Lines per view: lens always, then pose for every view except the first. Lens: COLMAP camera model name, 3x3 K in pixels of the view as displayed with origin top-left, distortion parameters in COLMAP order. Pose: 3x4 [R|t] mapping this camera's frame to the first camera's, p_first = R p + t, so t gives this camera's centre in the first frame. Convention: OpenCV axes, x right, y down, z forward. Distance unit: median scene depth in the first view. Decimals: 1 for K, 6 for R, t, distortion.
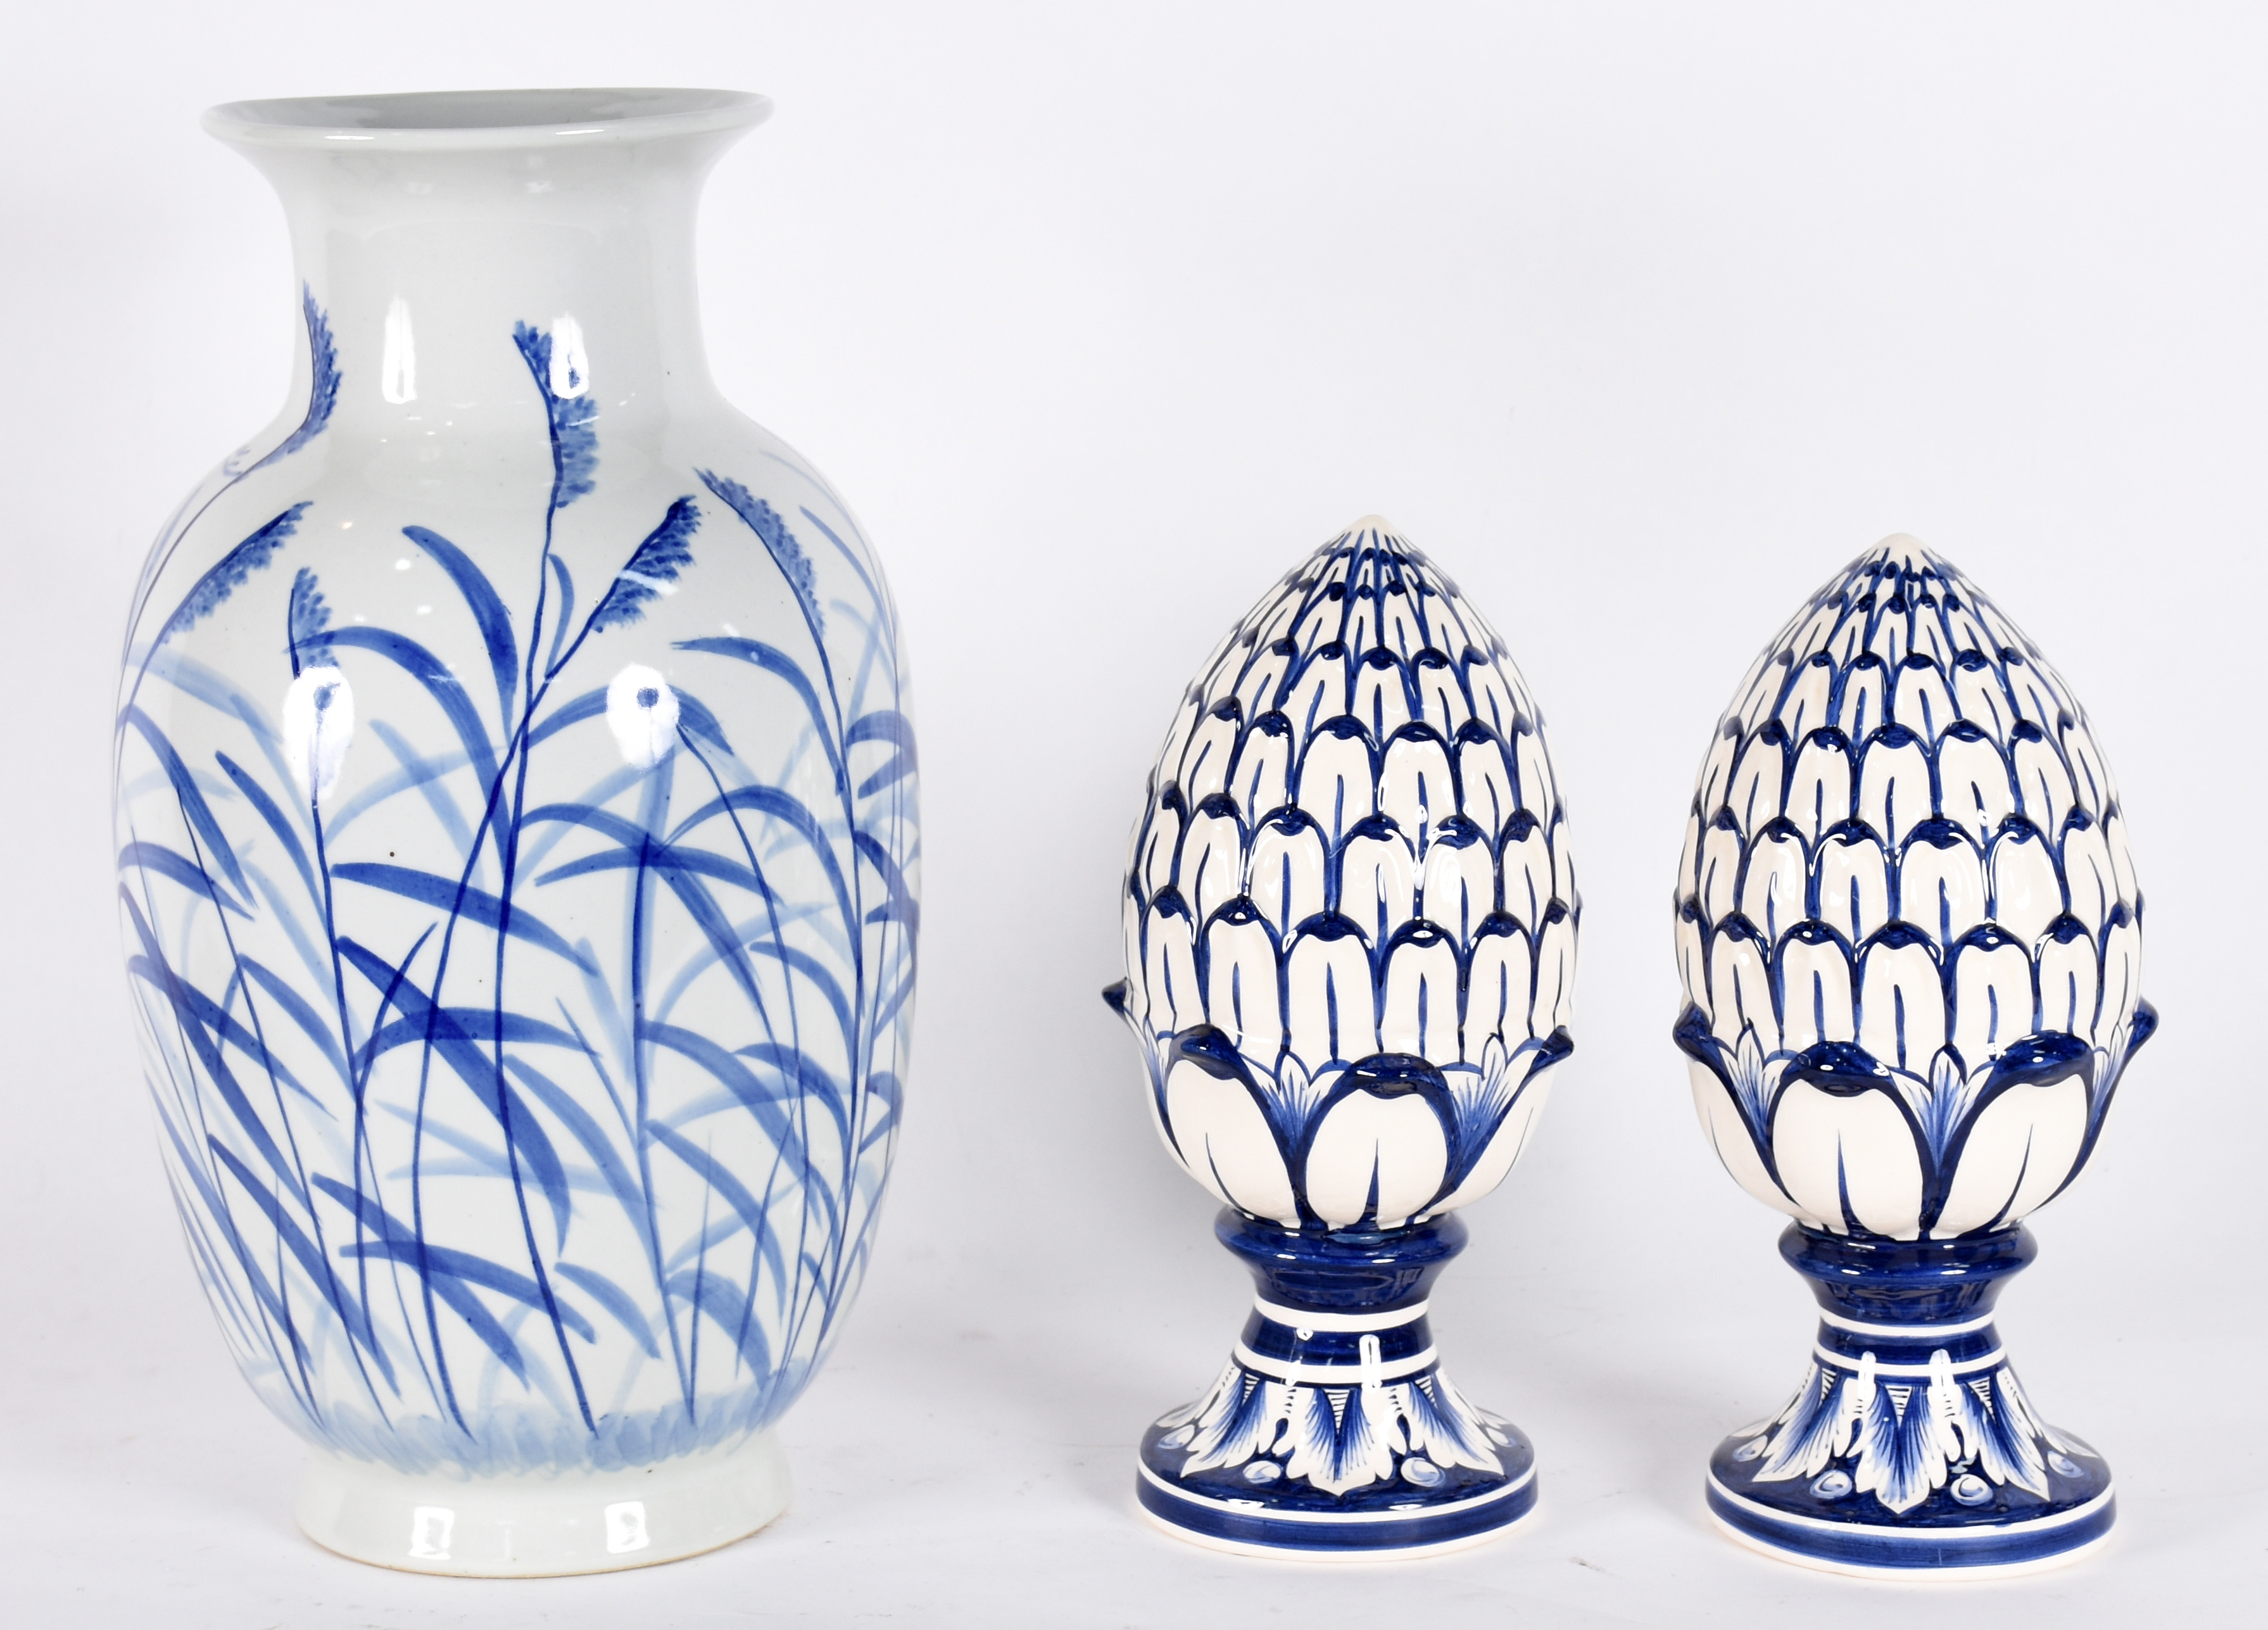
lens RADIAL K [[3882.6, 0, 1134.0], [0, 3882.6, 815.0], [0, 0, 1]] dist [0.061779, 0.071977]
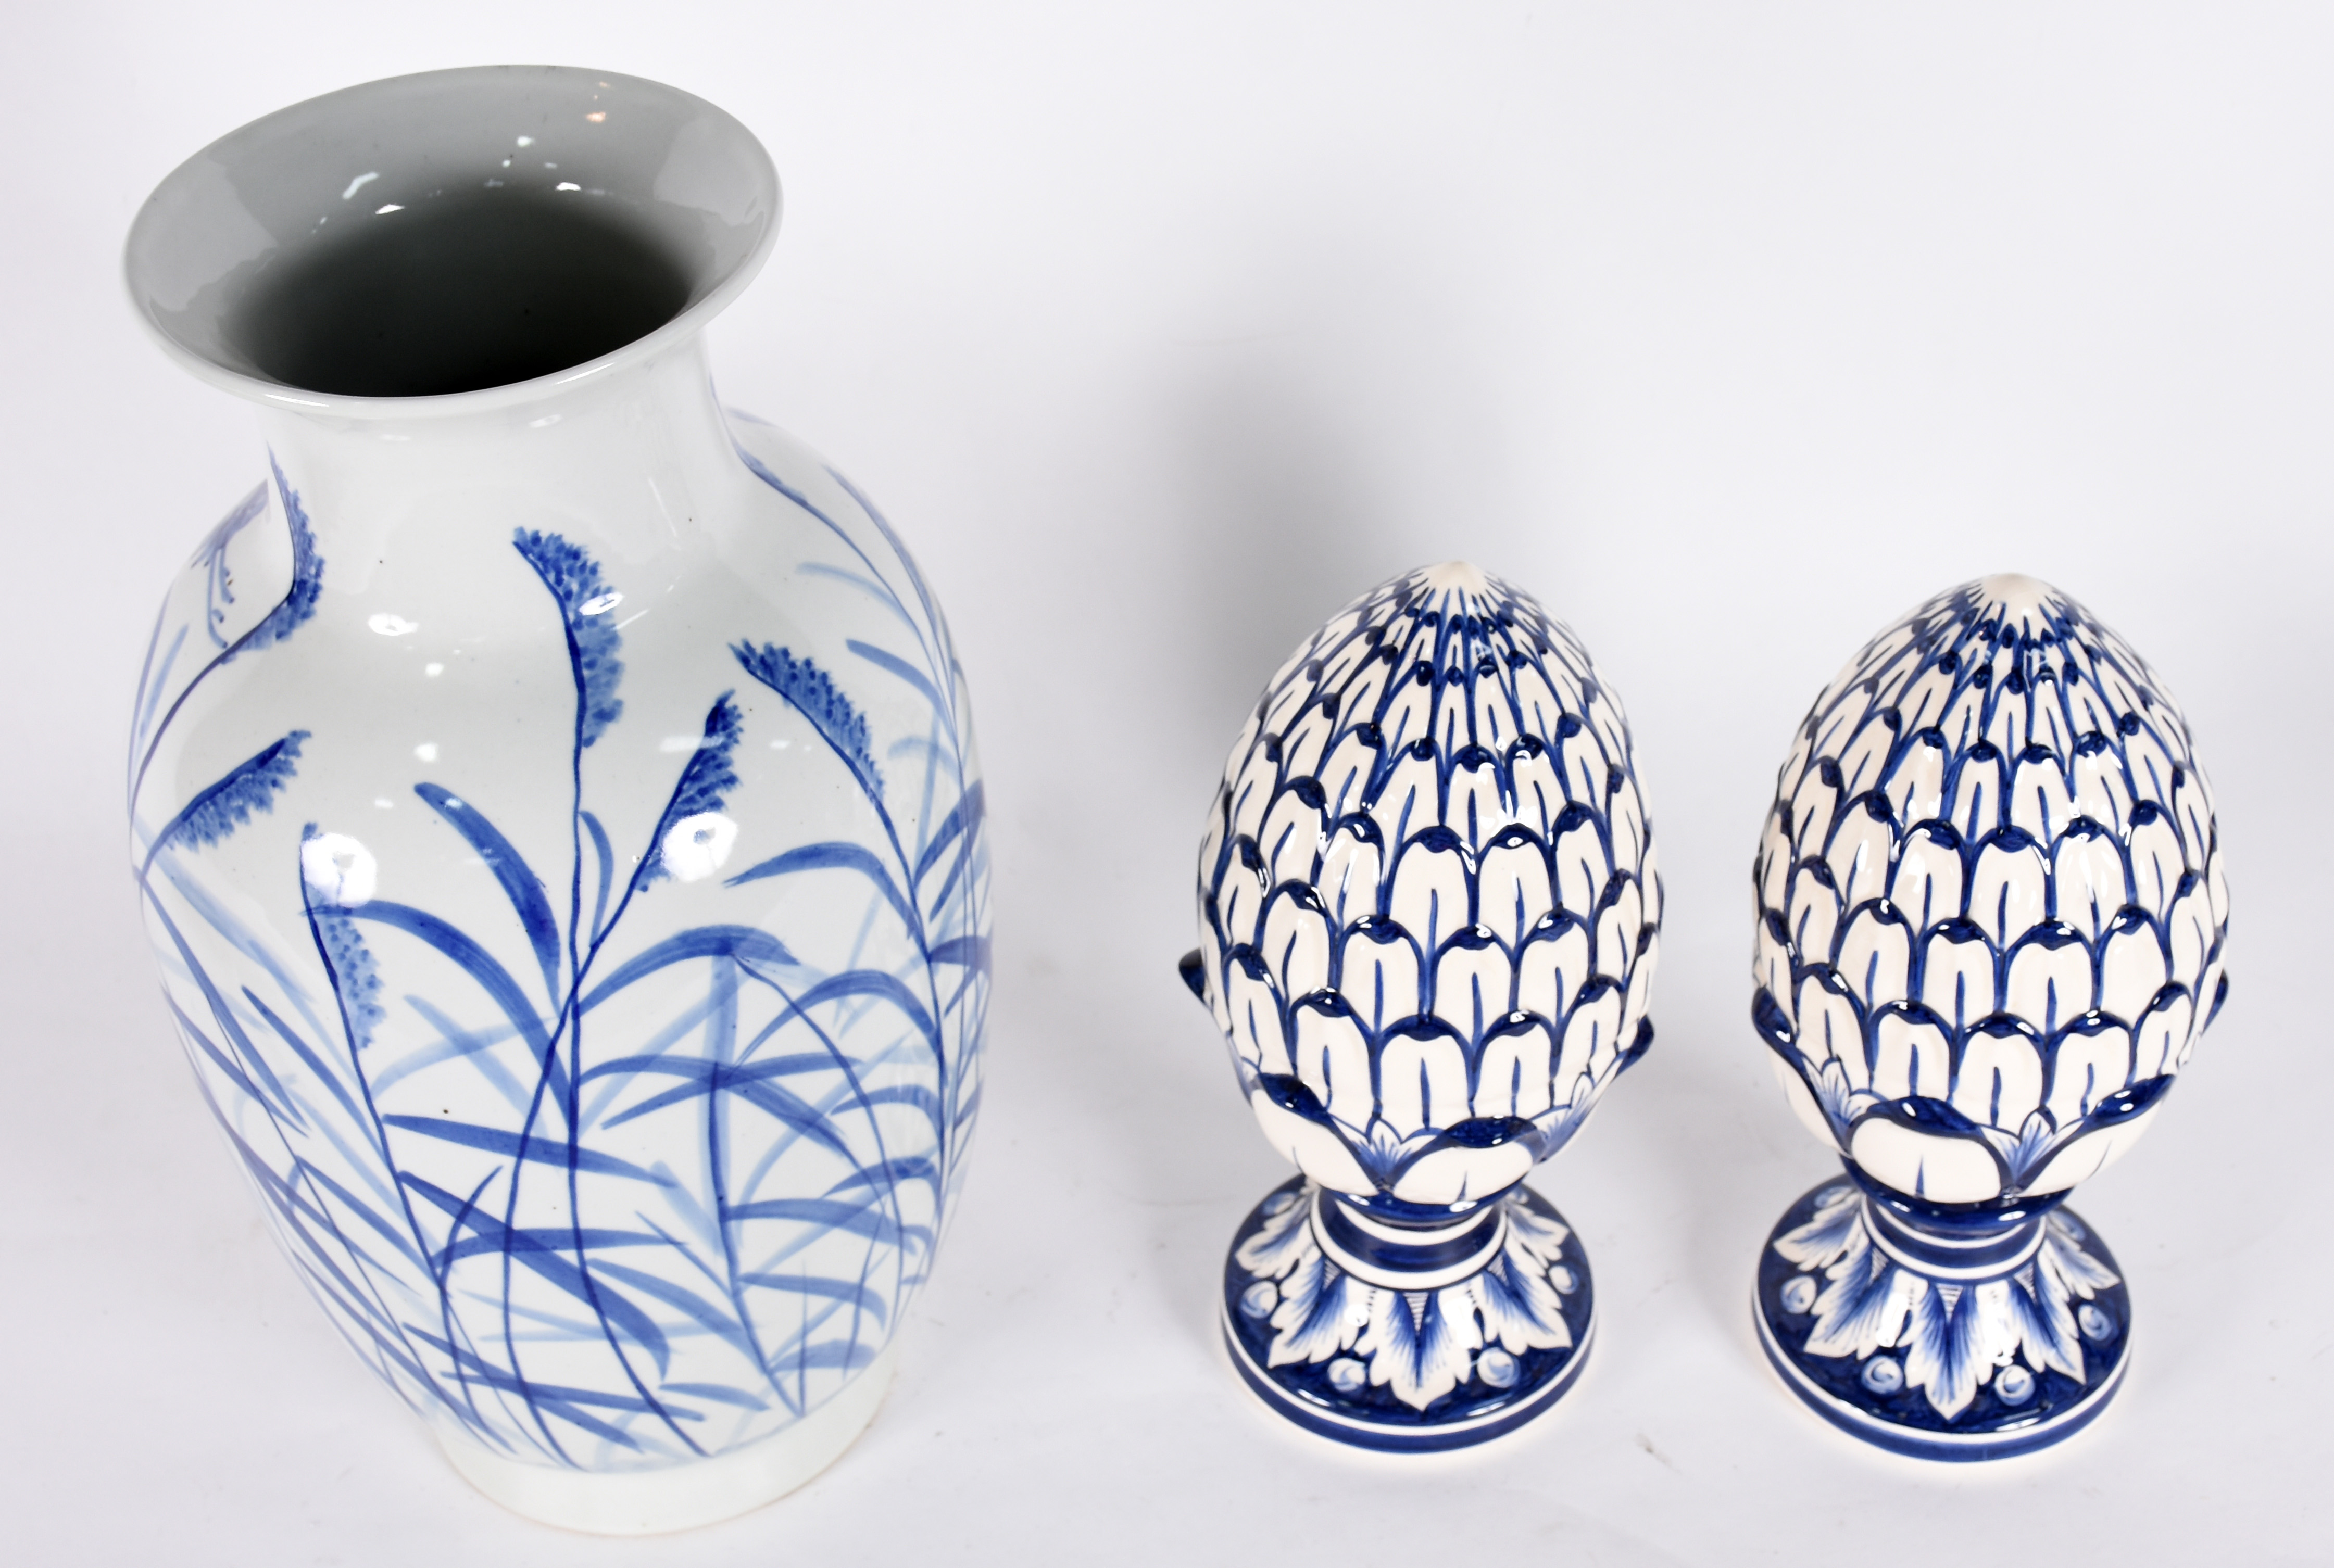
lens RADIAL K [[3092.9, 0, 1256.6], [0, 3092.9, 783.2], [0, 0, 1]] dist [0.016915, 0.076814]
pose [[0.998085, -0.045243, 0.042189, -0.021660], [0.027203, 0.933509, 0.357521, -0.309527], [-0.055559, -0.355688, 0.932952, 0.300881]]
